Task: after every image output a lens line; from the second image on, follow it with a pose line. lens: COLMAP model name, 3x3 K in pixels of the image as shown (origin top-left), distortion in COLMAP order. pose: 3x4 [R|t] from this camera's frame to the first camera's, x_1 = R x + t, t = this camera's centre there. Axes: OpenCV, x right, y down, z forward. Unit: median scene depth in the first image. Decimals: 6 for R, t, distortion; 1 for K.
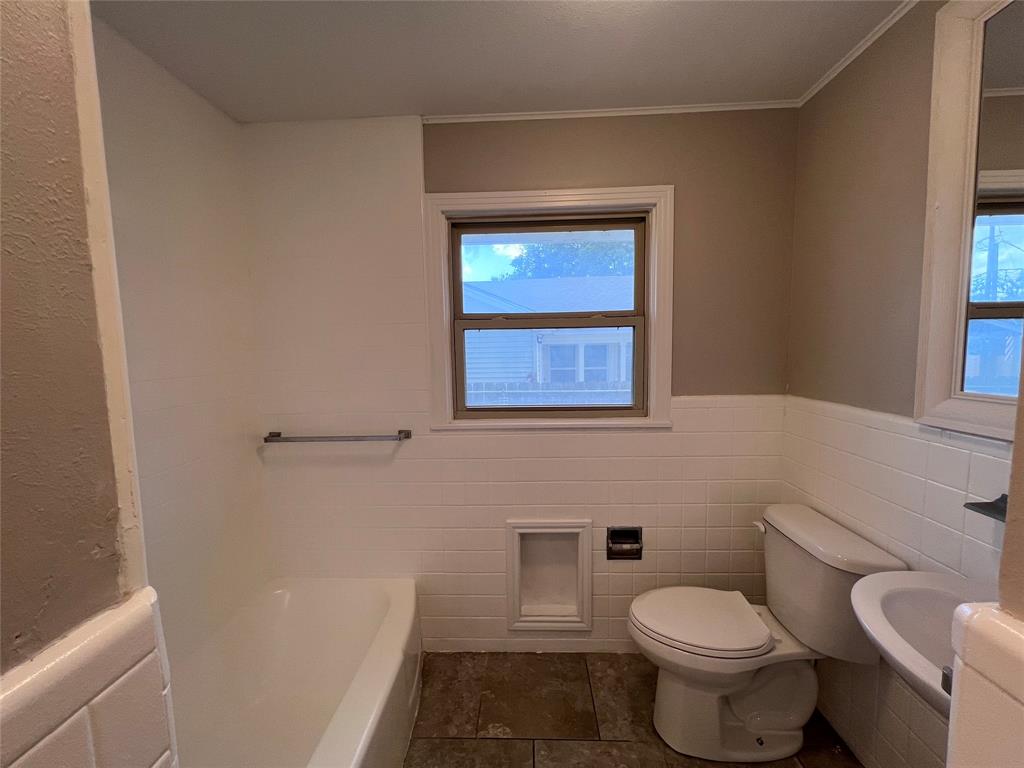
lens RADIAL K [[411.5, 0, 513.4], [0, 411.5, 385.6], [0, 0, 1]] dist [-0.002446, -0.000095]
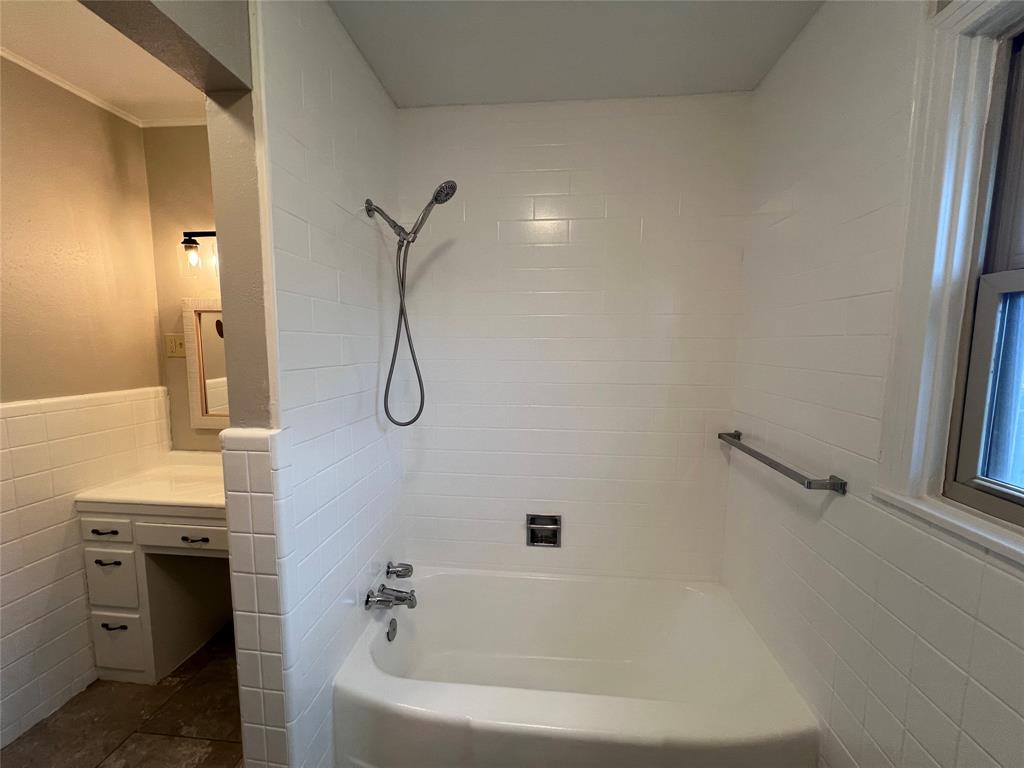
lens RADIAL K [[411.5, 0, 511.9], [0, 411.5, 386.2], [0, 0, 1]] dist [-0.006429, 0.002610]
pose [[-0.052972, 0.125583, -0.990668, 0.326524], [-0.099517, 0.986458, 0.130371, -0.053258], [0.993625, 0.105494, -0.039757, 0.541752]]
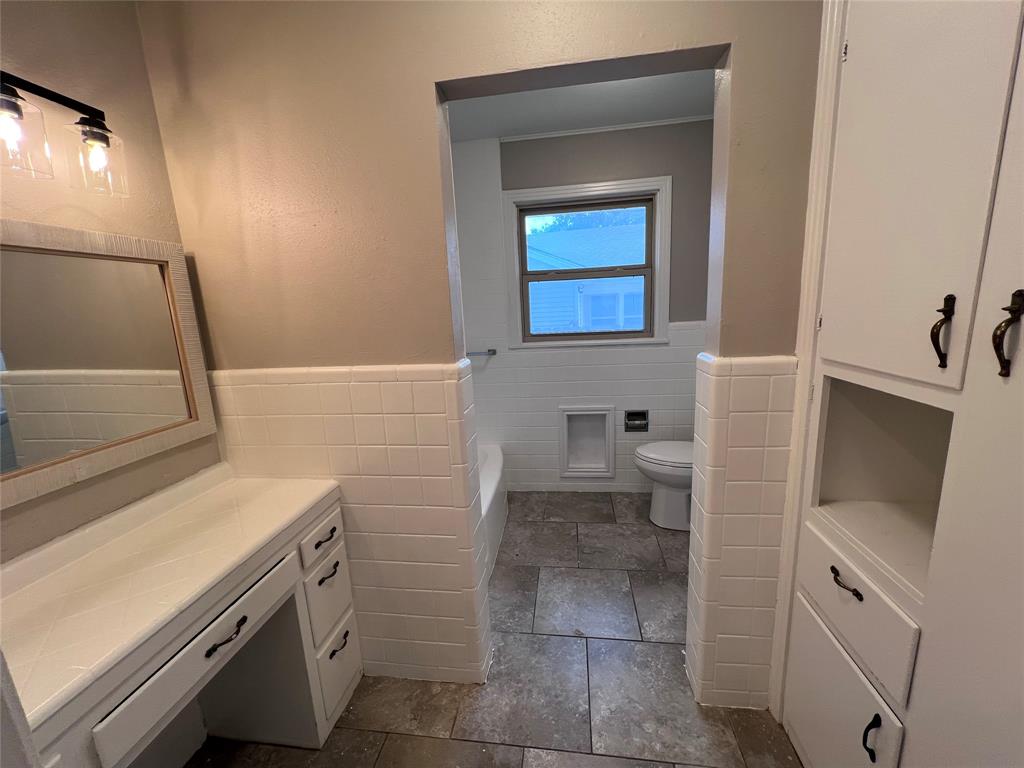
lens RADIAL K [[411.5, 0, 511.9], [0, 411.5, 386.2], [0, 0, 1]] dist [-0.006429, 0.002610]
pose [[0.994546, -0.011393, -0.103679, -0.030665], [0.023118, 0.993371, 0.112605, 0.072930], [0.101709, -0.114388, 0.988216, -0.542633]]
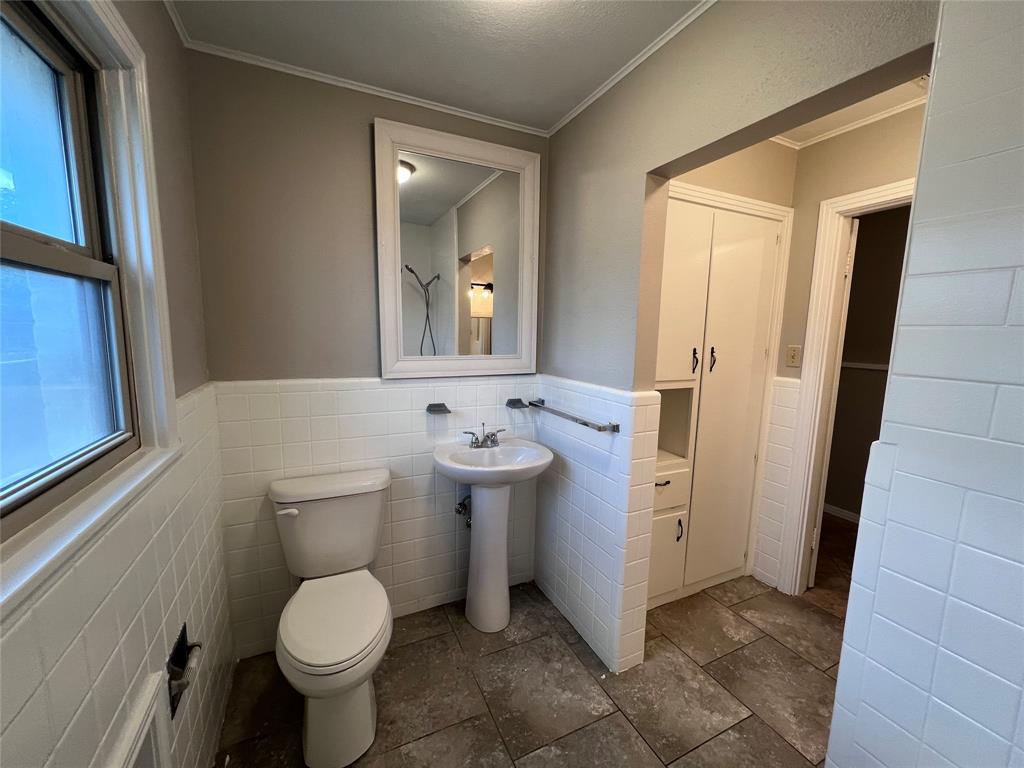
lens RADIAL K [[411.5, 0, 511.9], [0, 411.5, 386.2], [0, 0, 1]] dist [-0.006429, 0.002610]
pose [[-0.469772, -0.103880, 0.876654, -0.406836], [0.066140, 0.986120, 0.152293, -0.056008], [-0.880307, 0.129525, -0.456381, 0.805384]]
